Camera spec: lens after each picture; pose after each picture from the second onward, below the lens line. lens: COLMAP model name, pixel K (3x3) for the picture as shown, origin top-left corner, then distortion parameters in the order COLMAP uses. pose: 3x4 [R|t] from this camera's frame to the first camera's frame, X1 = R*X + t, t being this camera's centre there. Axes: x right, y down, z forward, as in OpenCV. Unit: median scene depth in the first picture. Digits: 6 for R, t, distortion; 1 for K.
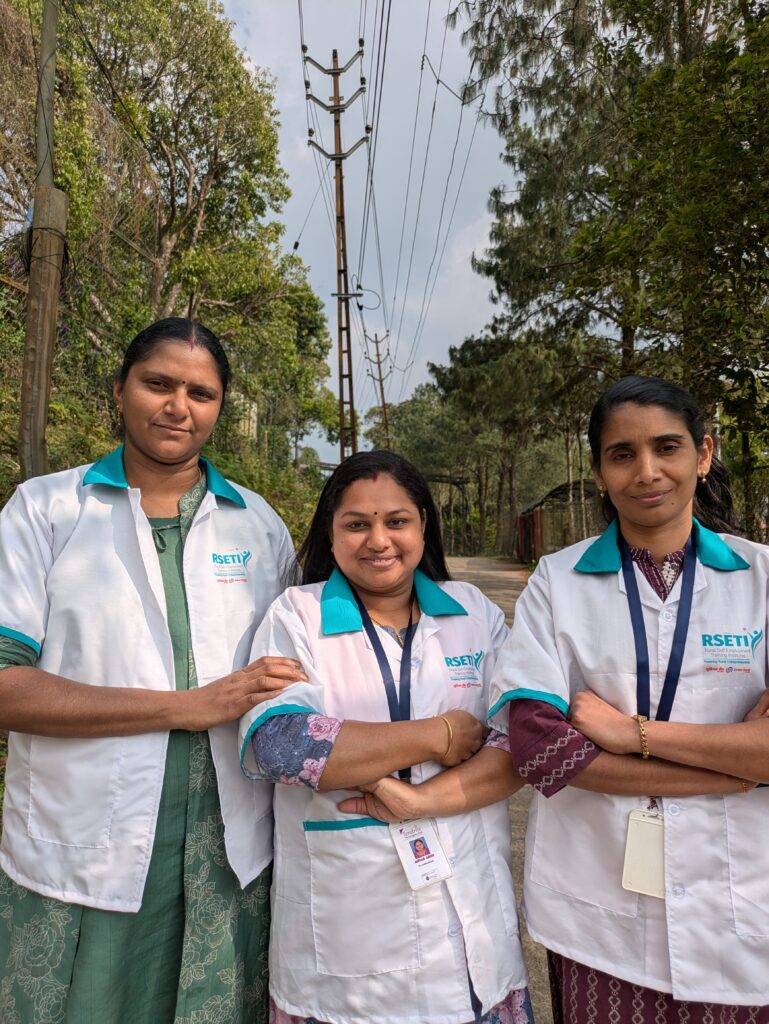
lens RADIAL K [[740.4, 0, 375.8], [0, 740.4, 516.3], [0, 0, 1]] dist [0.021009, -0.023898]
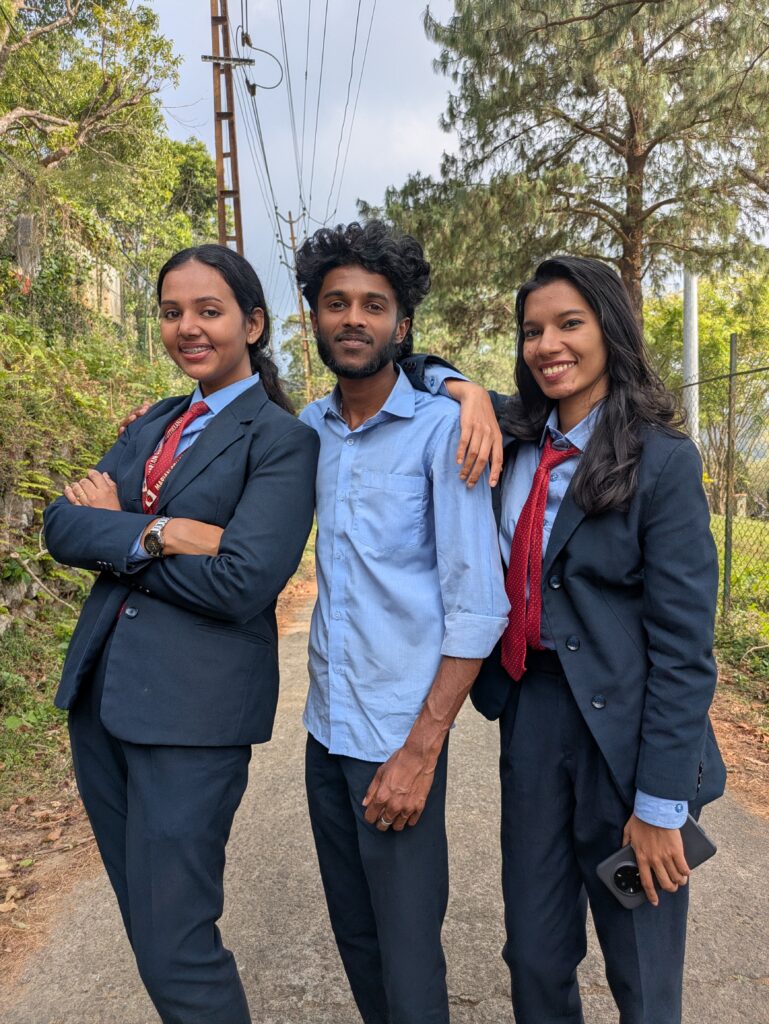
lens RADIAL K [[740.4, 0, 384.7], [0, 740.4, 515.6], [0, 0, 1]] dist [0.021009, -0.023898]
pose [[0.993368, -0.016176, 0.113835, 0.012534], [0.004488, 0.994754, 0.102193, 0.014986], [-0.114891, -0.101005, 0.988230, 0.292550]]
